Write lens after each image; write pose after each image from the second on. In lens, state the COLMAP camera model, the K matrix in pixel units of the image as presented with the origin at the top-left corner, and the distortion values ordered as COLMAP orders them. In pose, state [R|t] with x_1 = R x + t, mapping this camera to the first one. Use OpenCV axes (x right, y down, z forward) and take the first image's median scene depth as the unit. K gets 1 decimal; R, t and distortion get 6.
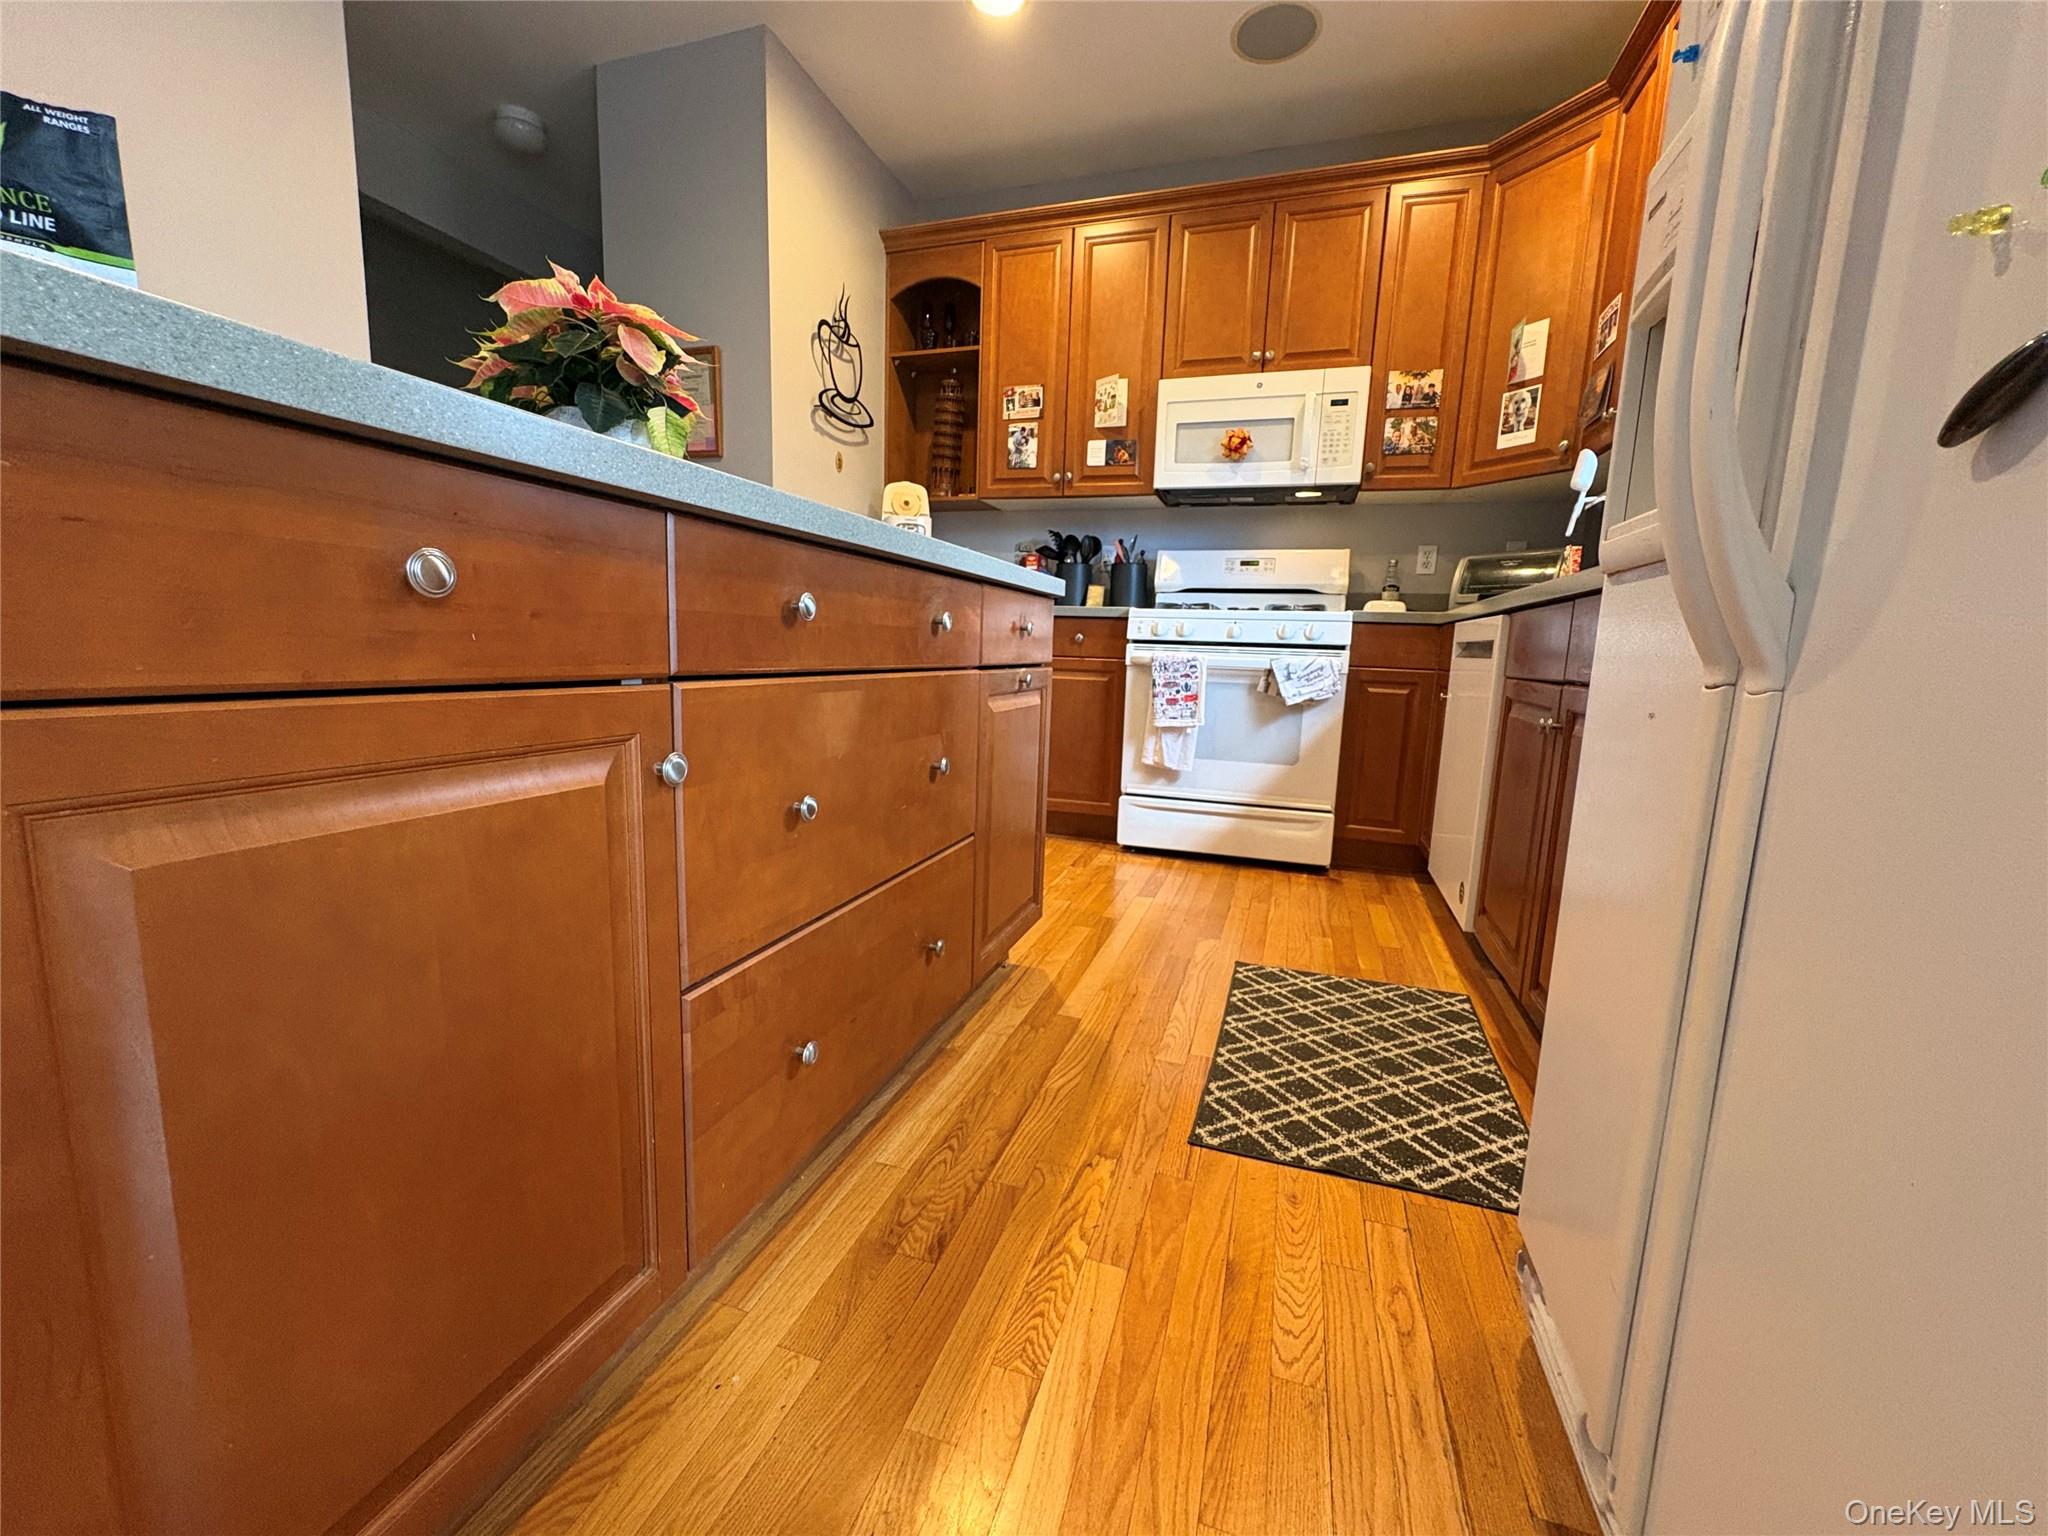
lens RADIAL K [[812.4, 0, 1028.4], [0, 812.4, 768.4], [0, 0, 1]] dist [-0.000276, -0.000308]
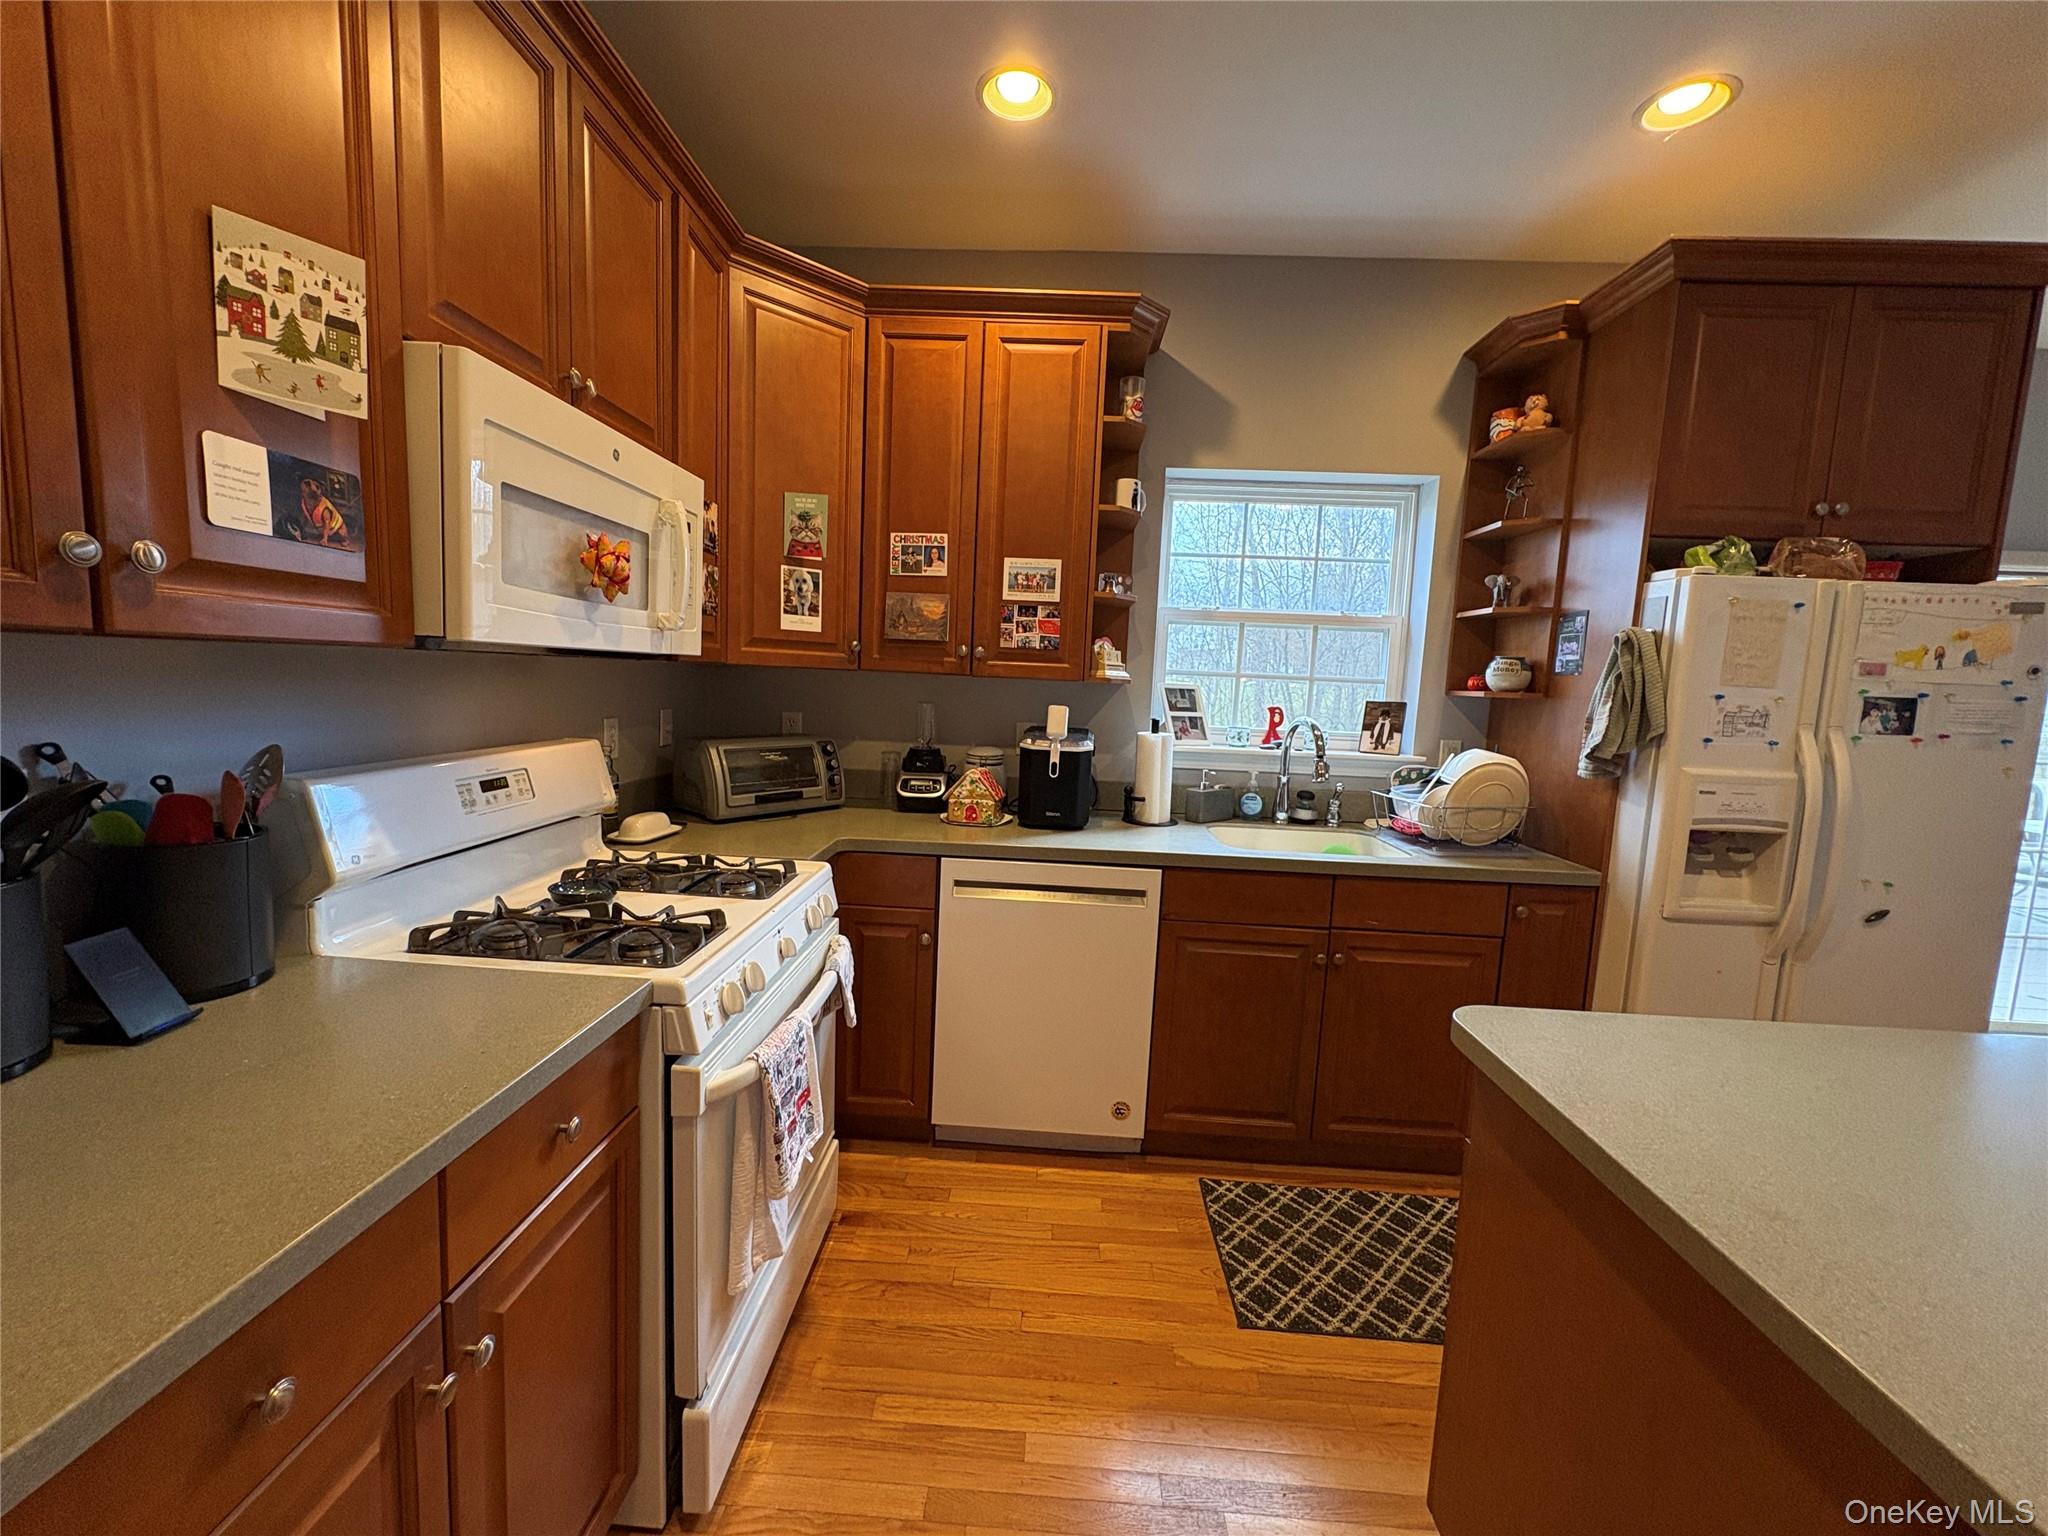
lens RADIAL K [[812.4, 0, 1016.6], [0, 812.4, 767.5], [0, 0, 1]] dist [-0.000276, -0.000308]
pose [[-0.268516, -0.152647, 0.951104, -0.272205], [0.094379, 0.978445, 0.183680, -0.347385], [-0.958640, 0.139085, -0.248322, 0.899679]]
